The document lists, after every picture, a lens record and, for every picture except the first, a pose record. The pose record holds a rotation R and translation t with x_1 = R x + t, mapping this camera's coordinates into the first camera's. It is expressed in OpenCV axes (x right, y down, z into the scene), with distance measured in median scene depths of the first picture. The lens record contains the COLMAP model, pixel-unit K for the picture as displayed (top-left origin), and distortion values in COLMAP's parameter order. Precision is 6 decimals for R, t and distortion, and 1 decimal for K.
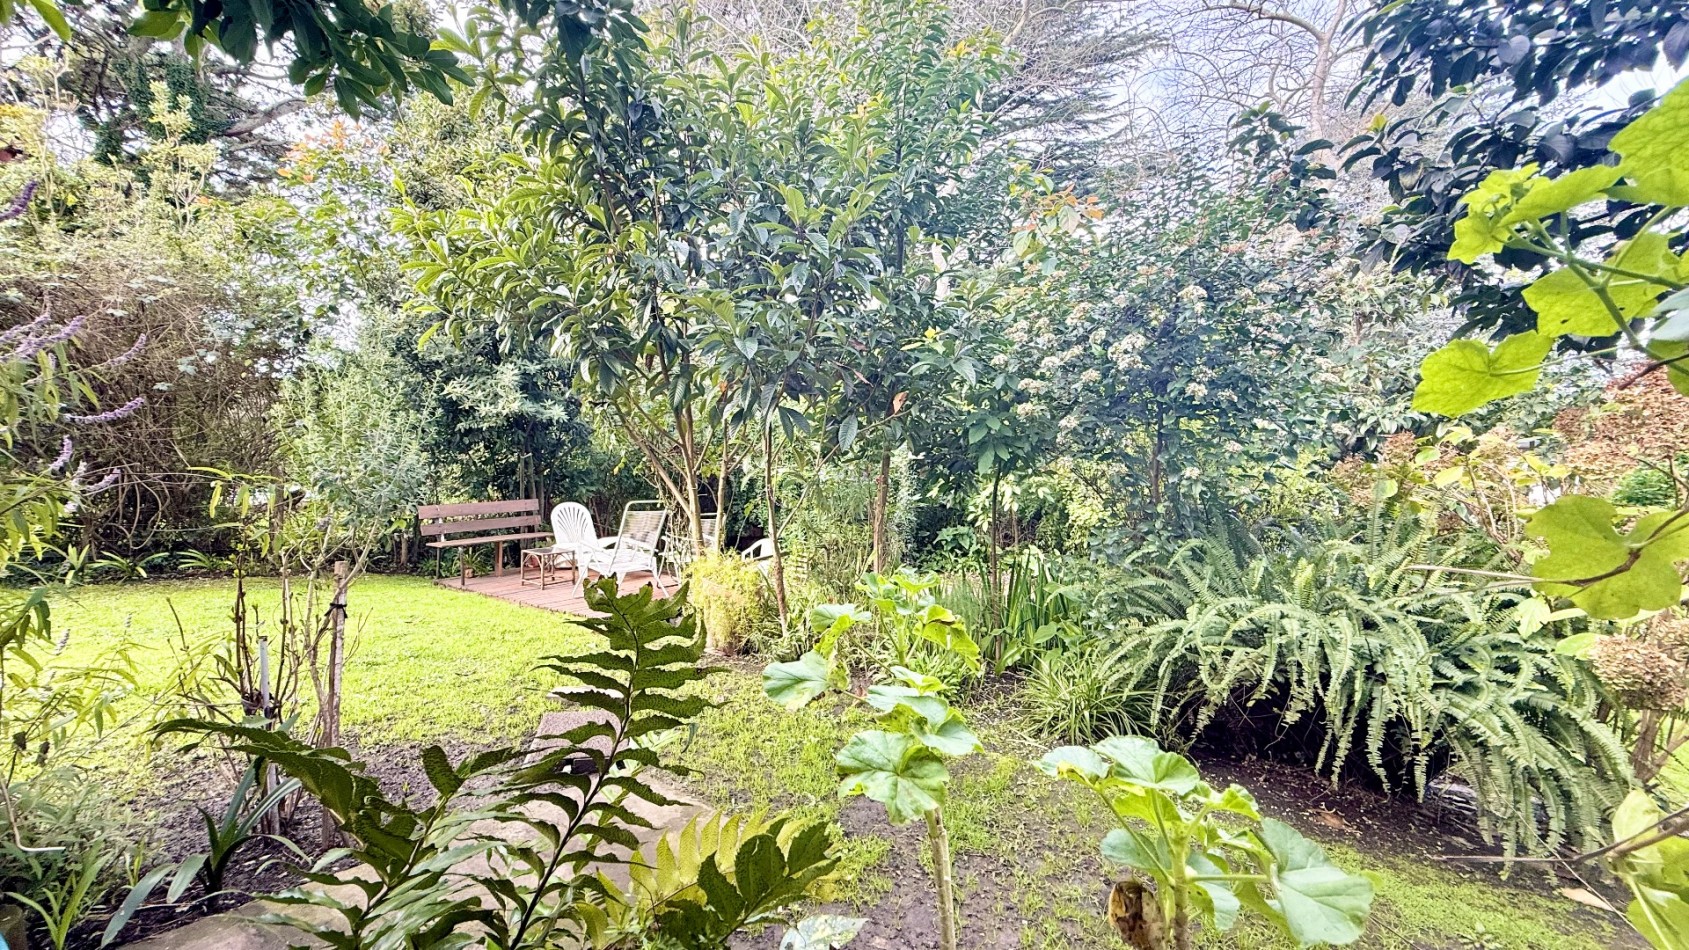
lens RADIAL K [[673.5, 0, 842.0], [0, 673.5, 476.5], [0, 0, 1]] dist [0.002670, -0.000558]
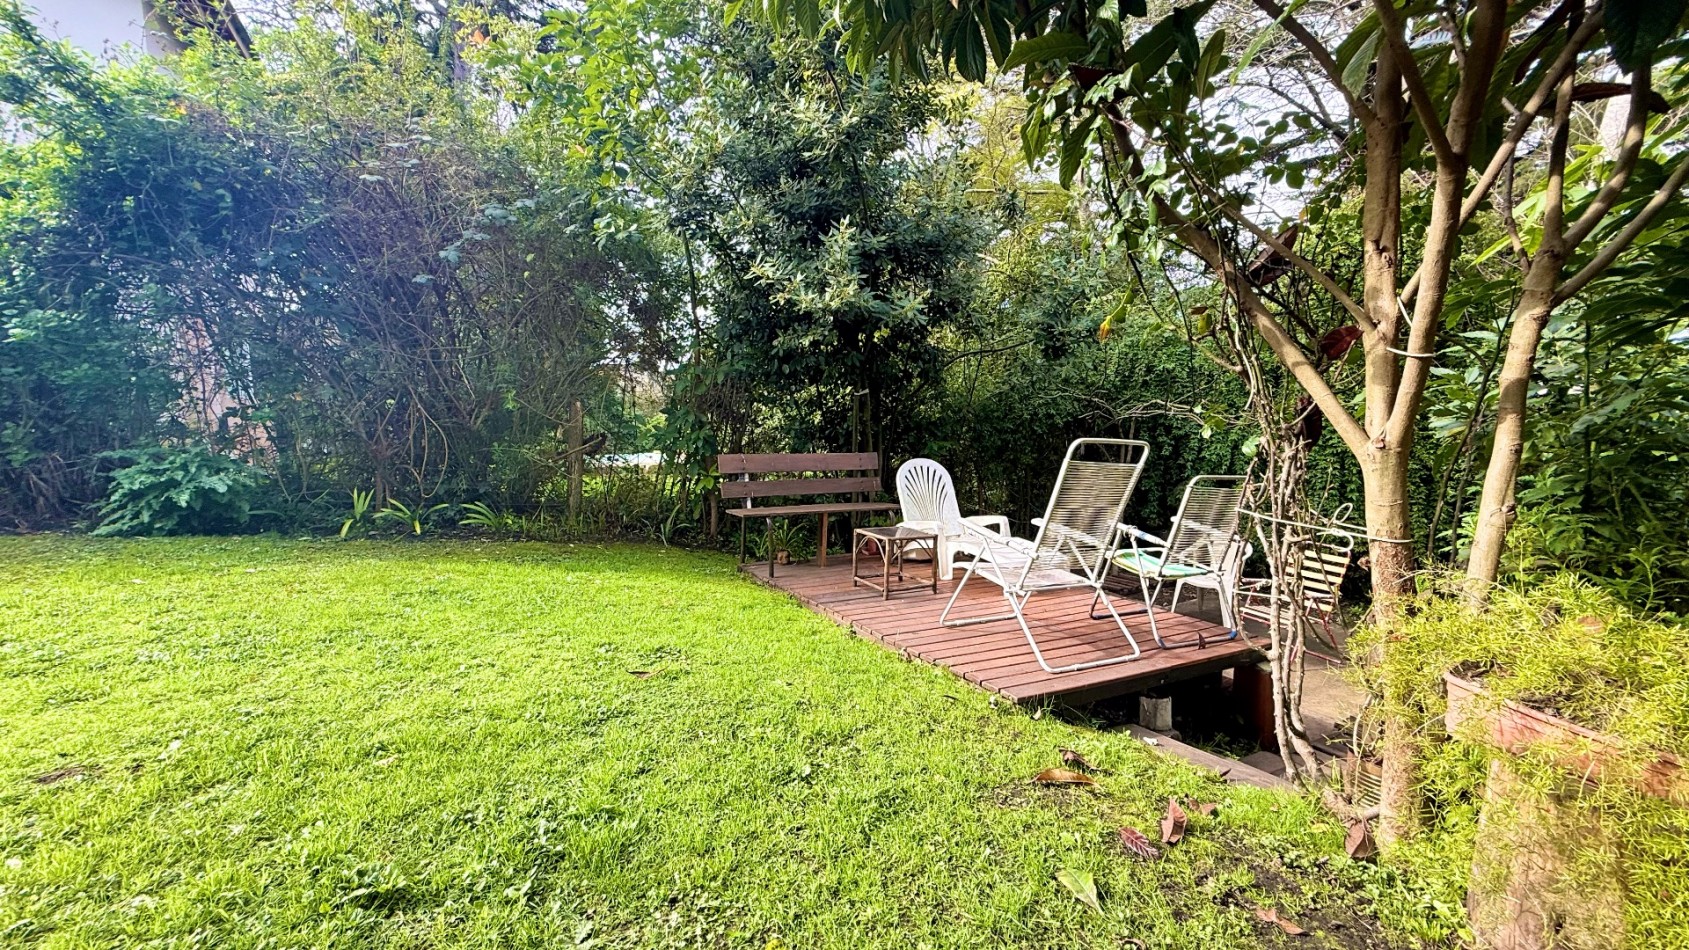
lens RADIAL K [[673.5, 0, 844.6], [0, 673.5, 475.3], [0, 0, 1]] dist [0.002670, -0.000558]
pose [[0.898537, 0.029863, -0.437880, -0.200870], [-0.019316, 0.999407, 0.028520, 0.040092], [0.438472, -0.017168, 0.898581, 0.414243]]
